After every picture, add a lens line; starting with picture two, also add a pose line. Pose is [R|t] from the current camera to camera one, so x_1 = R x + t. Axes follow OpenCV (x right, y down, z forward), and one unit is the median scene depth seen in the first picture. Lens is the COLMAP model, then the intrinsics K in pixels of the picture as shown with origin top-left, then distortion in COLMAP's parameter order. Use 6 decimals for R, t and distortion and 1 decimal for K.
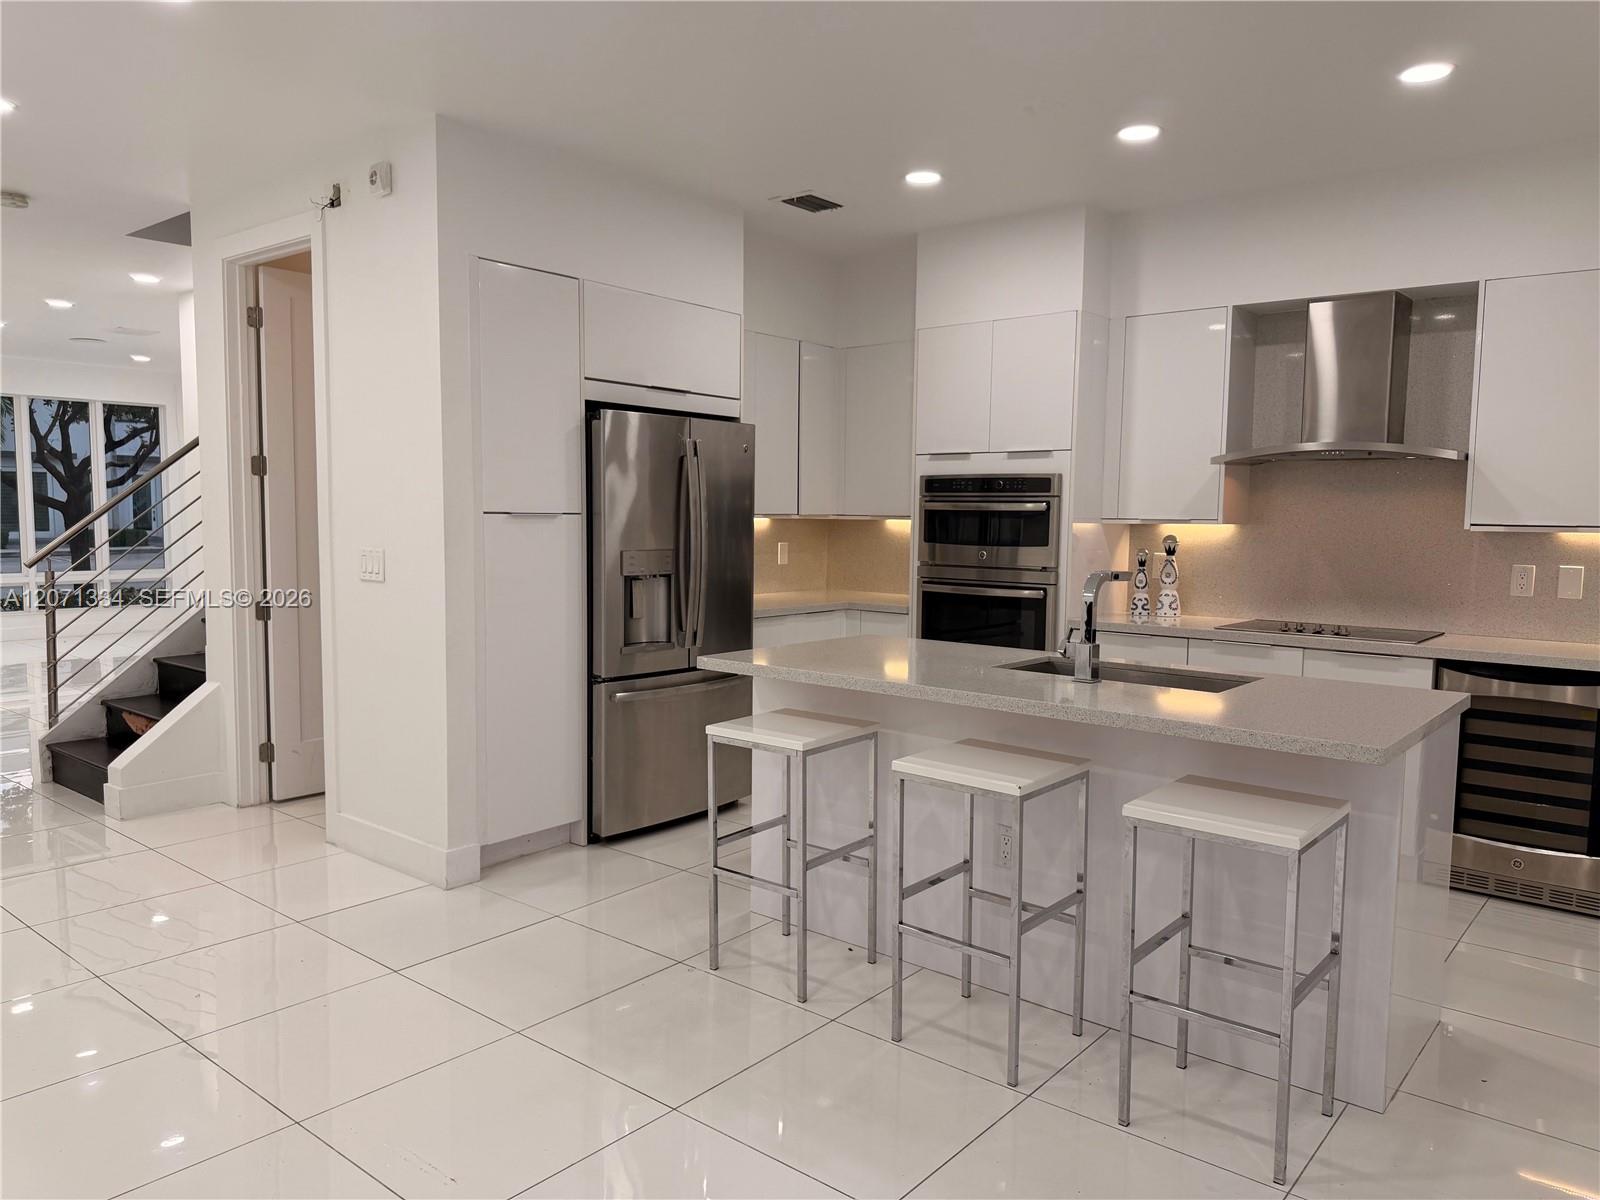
lens RADIAL K [[1130.5, 0, 800.0], [0, 1130.5, 600.0], [0, 0, 1]] dist [0.075862, -0.179532]
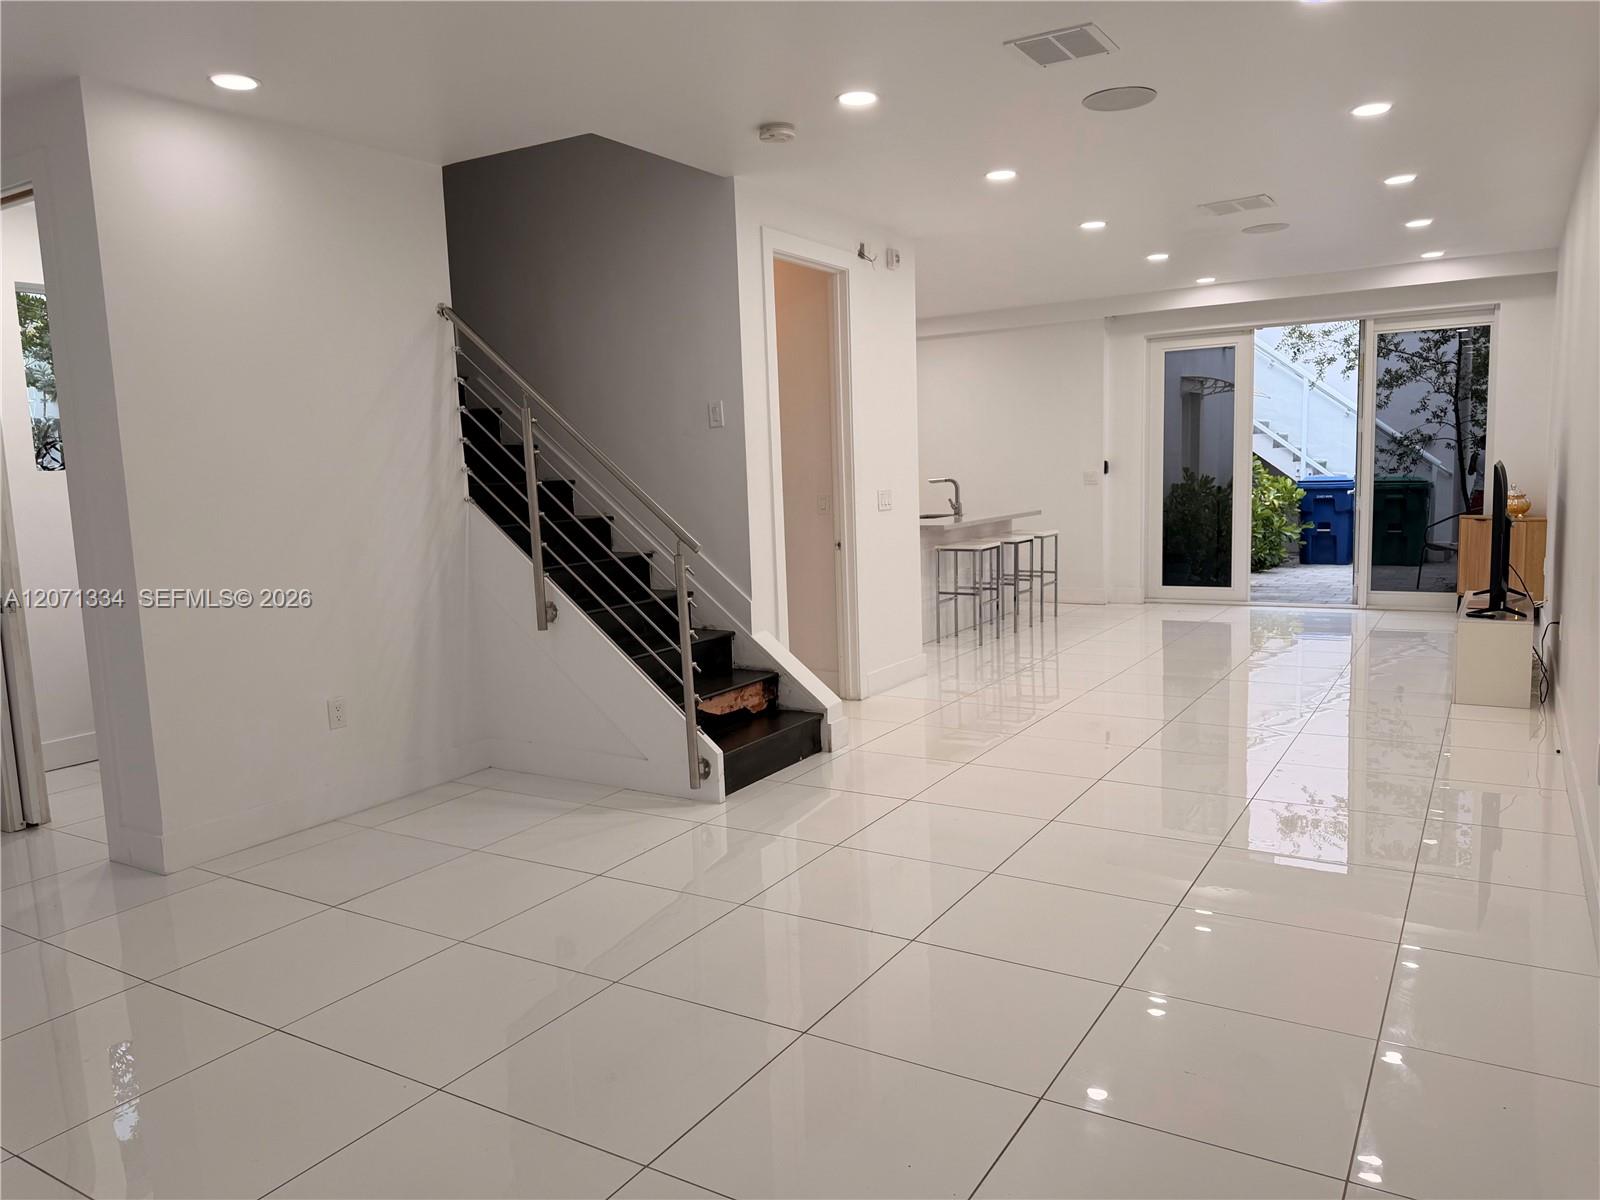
lens RADIAL K [[1123.3, 0, 800.0], [0, 1123.3, 600.0], [0, 0, 1]] dist [0.089709, -0.173769]
pose [[-0.141135, -0.125547, 0.981997, -1.647522], [0.112956, 0.983406, 0.141961, -0.111280], [-0.983525, 0.130958, -0.124612, 1.150796]]
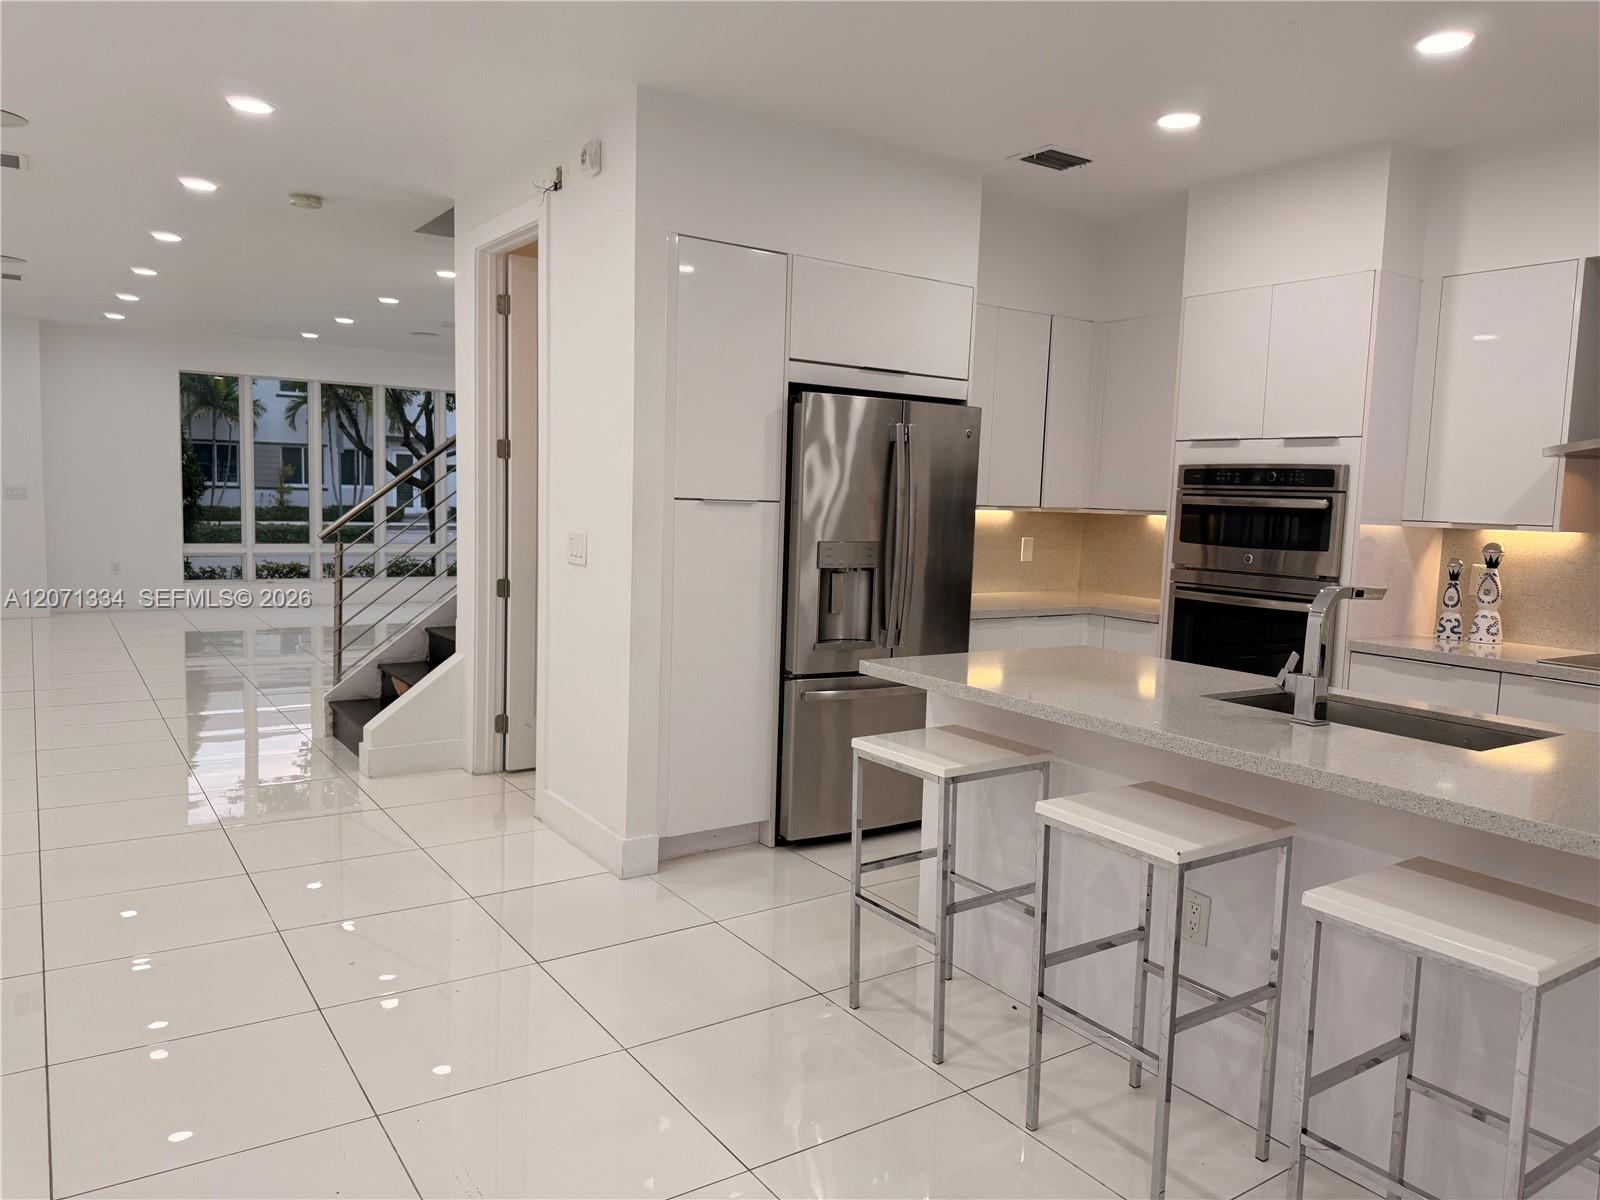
lens RADIAL K [[1123.3, 0, 800.0], [0, 1123.3, 600.0], [0, 0, 1]] dist [0.089709, -0.173769]
pose [[0.958948, 0.046033, -0.279821, 0.082108], [-0.043578, 0.998938, 0.014992, -0.007222], [0.280214, -0.002183, 0.959935, 0.084888]]
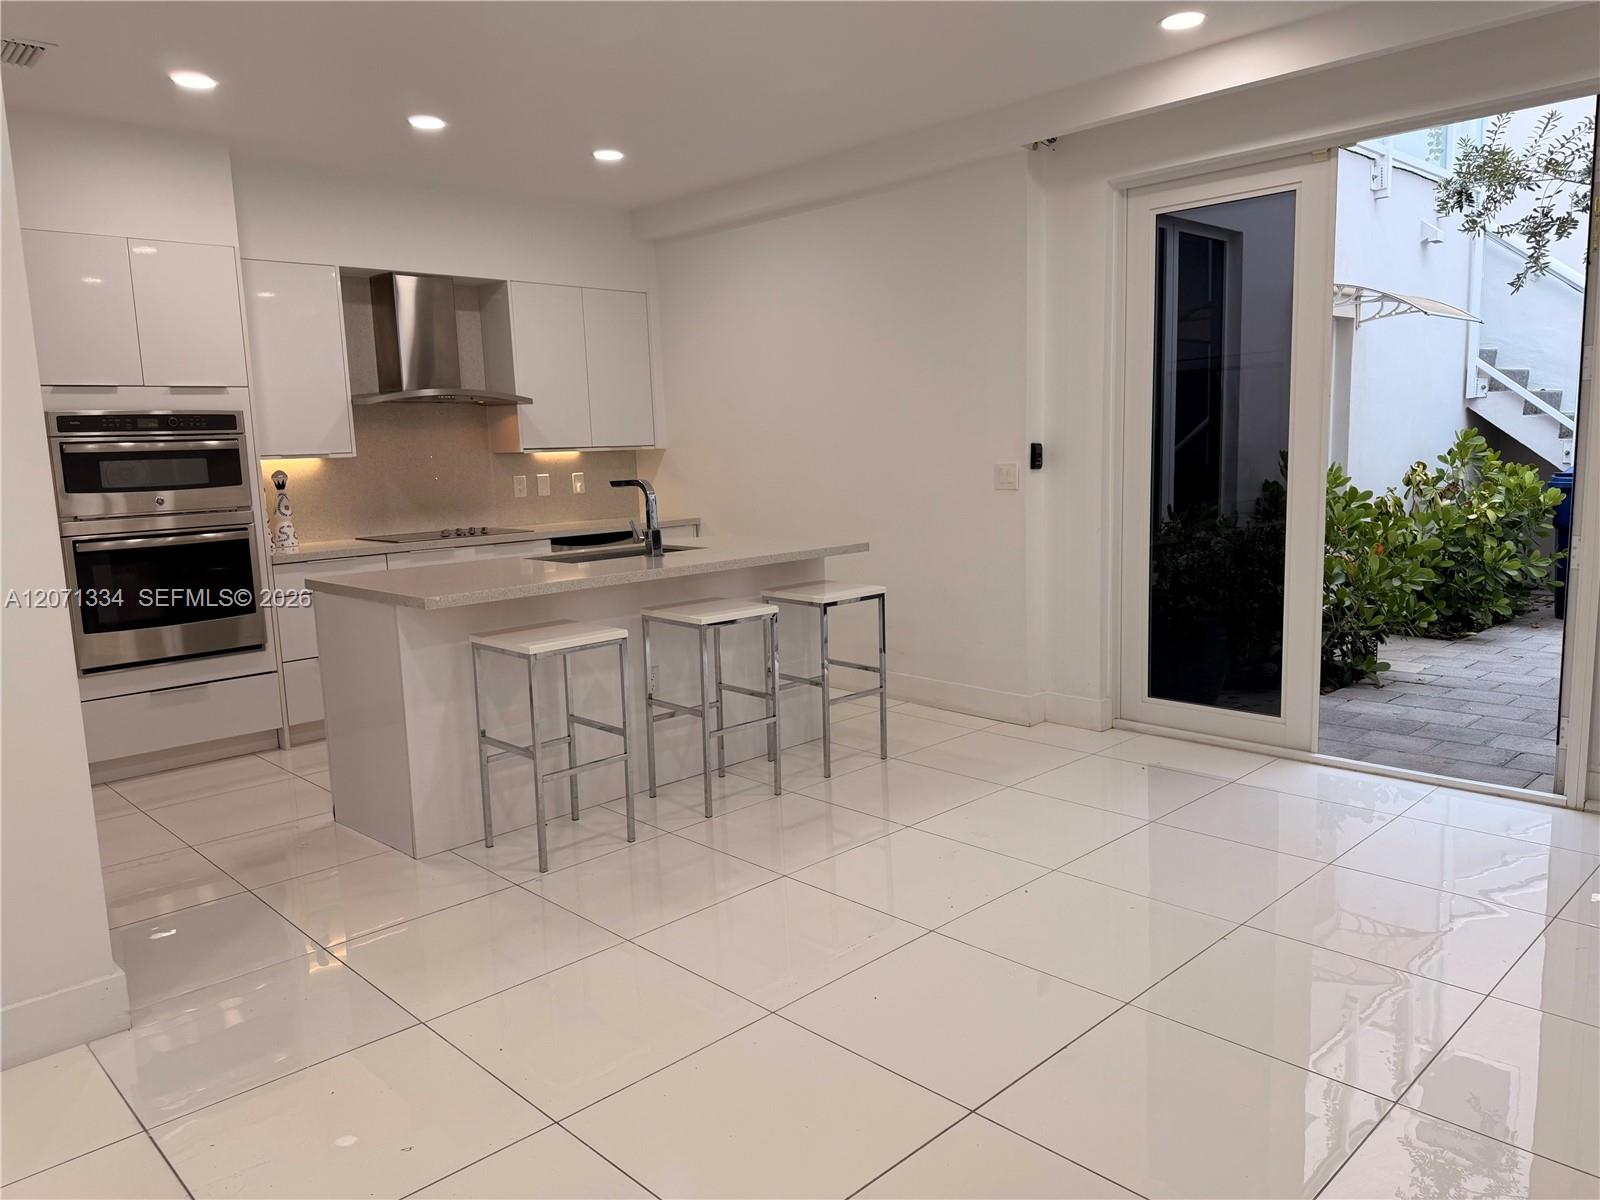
lens RADIAL K [[1125.5, 0, 824.5], [0, 1125.5, 596.6], [0, 0, 1]] dist [0.063894, -0.071749]
pose [[0.095511, -0.151342, 0.983856, -0.724928], [0.113517, 0.983583, 0.140280, -0.033610], [-0.988935, 0.098286, 0.111122, 0.403334]]
